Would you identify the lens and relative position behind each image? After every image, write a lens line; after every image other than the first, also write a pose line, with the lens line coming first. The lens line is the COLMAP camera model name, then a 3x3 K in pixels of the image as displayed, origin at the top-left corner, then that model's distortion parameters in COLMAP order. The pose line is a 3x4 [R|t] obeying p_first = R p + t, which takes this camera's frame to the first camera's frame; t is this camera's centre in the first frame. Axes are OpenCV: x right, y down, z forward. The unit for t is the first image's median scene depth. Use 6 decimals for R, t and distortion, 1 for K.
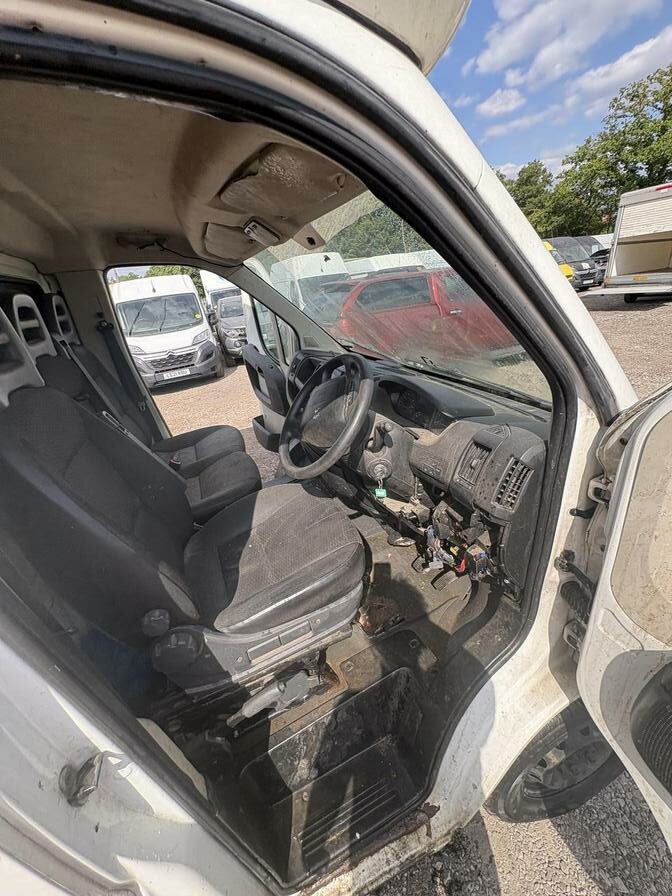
lens RADIAL K [[364.6, 0, 336.4], [0, 364.6, 452.8], [0, 0, 1]] dist [0.000866, 0.001865]
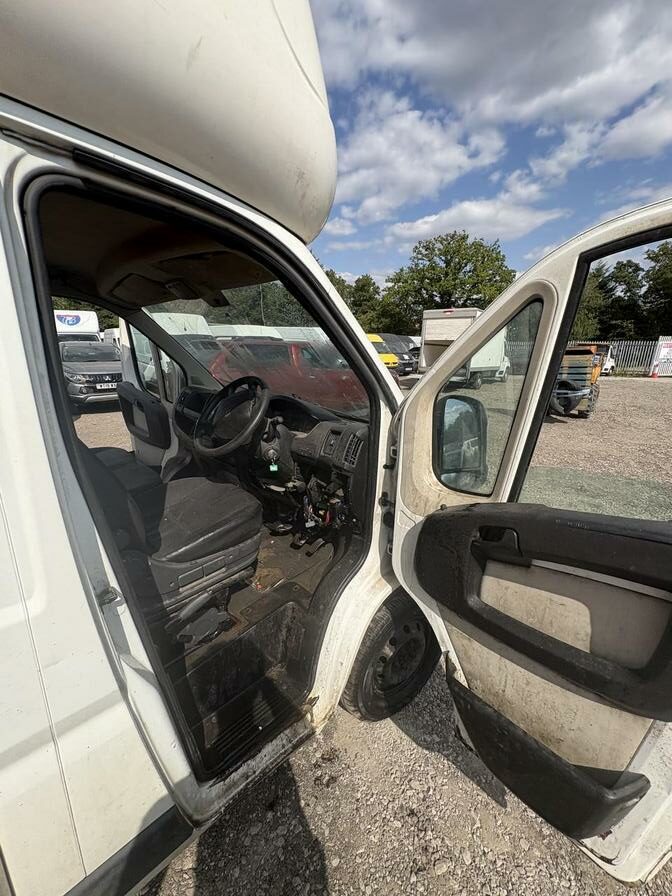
lens RADIAL K [[364.6, 0, 342.5], [0, 364.6, 452.0], [0, 0, 1]] dist [0.000866, 0.001865]
pose [[0.923388, 0.018708, 0.383411, -0.178320], [0.048127, 0.985288, -0.163984, 0.289650], [-0.380838, 0.169873, 0.908903, -0.435629]]
